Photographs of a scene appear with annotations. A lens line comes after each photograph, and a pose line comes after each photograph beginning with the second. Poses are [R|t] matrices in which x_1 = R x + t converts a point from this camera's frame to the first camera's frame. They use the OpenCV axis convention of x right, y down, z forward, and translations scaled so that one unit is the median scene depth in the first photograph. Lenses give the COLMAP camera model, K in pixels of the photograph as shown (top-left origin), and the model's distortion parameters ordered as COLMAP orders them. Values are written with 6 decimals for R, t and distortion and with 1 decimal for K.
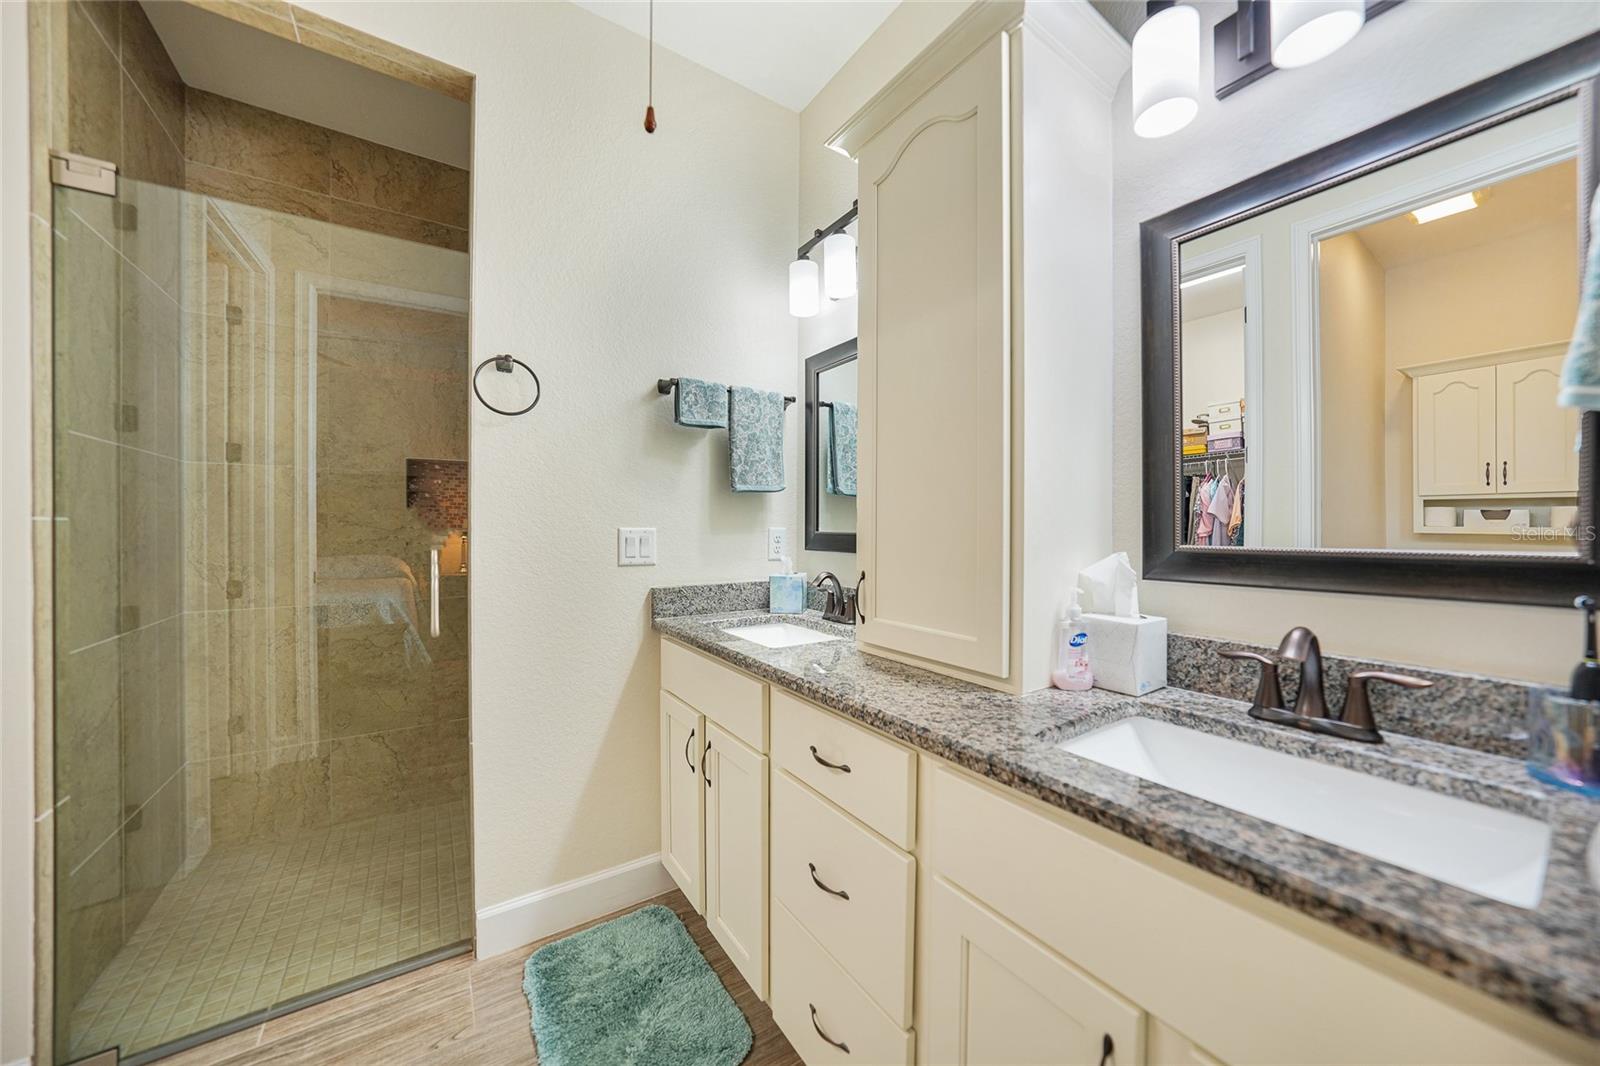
lens RADIAL K [[576.0, 0, 812.1], [0, 576.0, 525.1], [0, 0, 1]] dist [-0.026789, 0.005332]
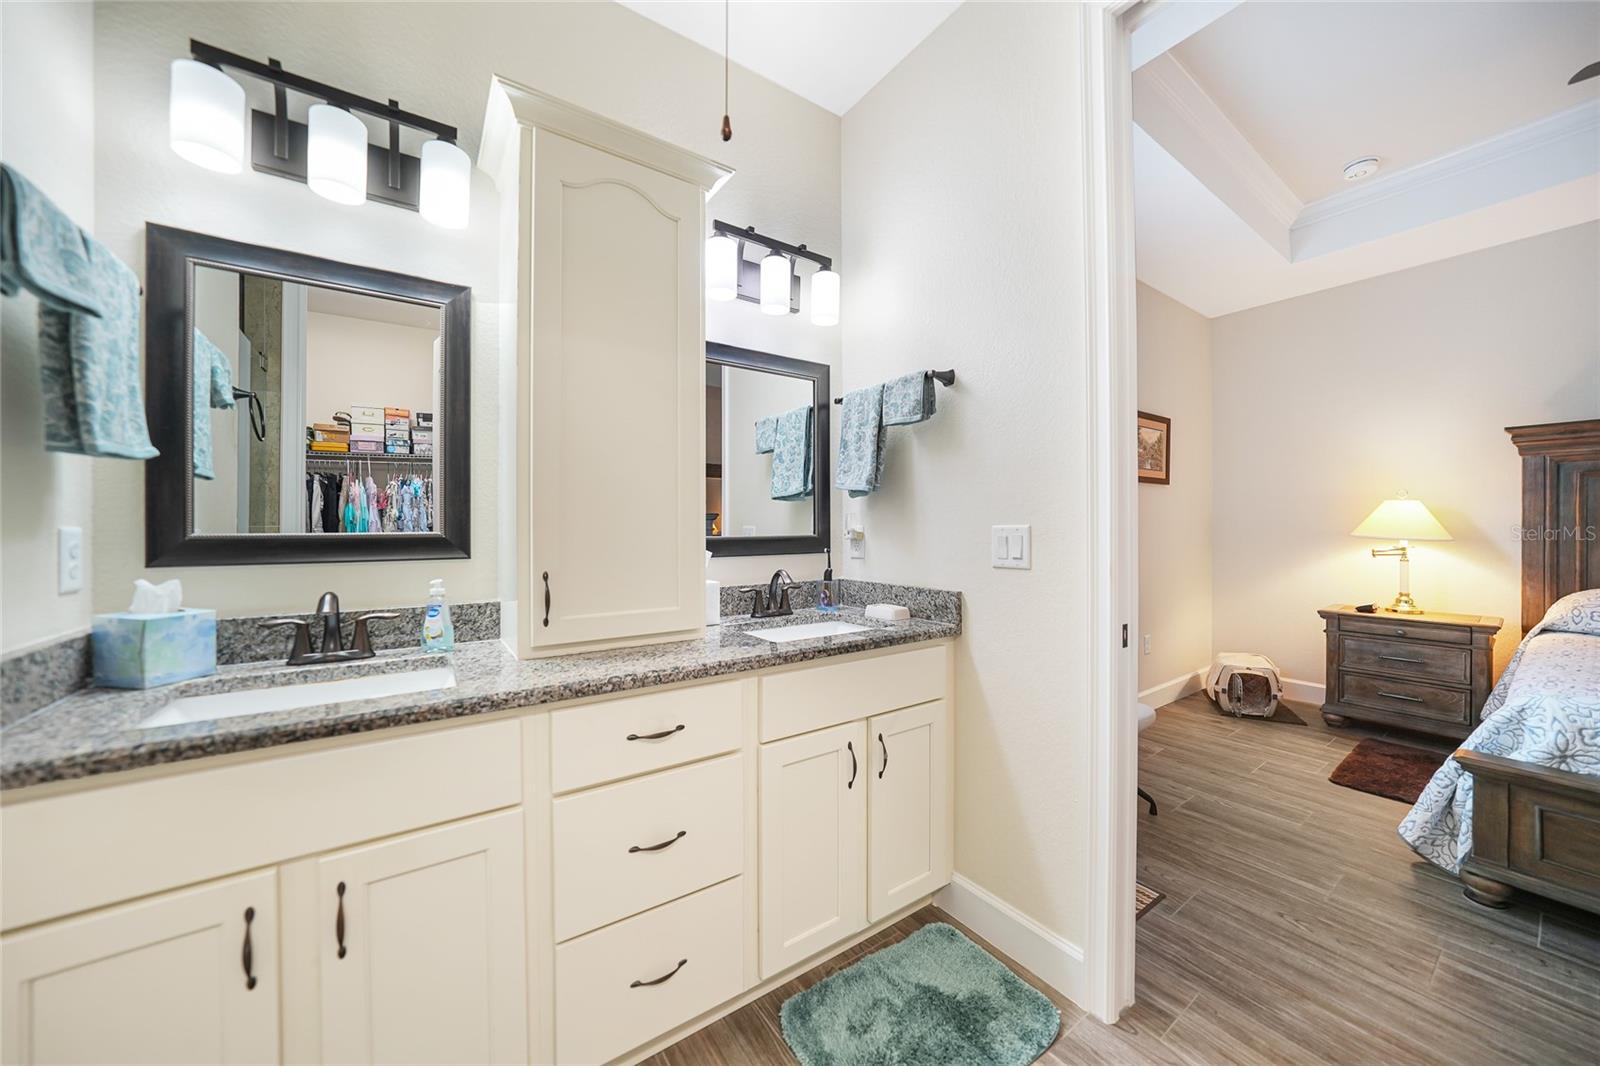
lens RADIAL K [[576.0, 0, 806.2], [0, 576.0, 528.6], [0, 0, 1]] dist [-0.026789, 0.005332]
pose [[-0.036634, -0.005022, 0.999316, -0.620006], [-0.003037, 0.999983, 0.004914, 0.000978], [-0.999324, -0.002855, -0.036649, 0.423504]]
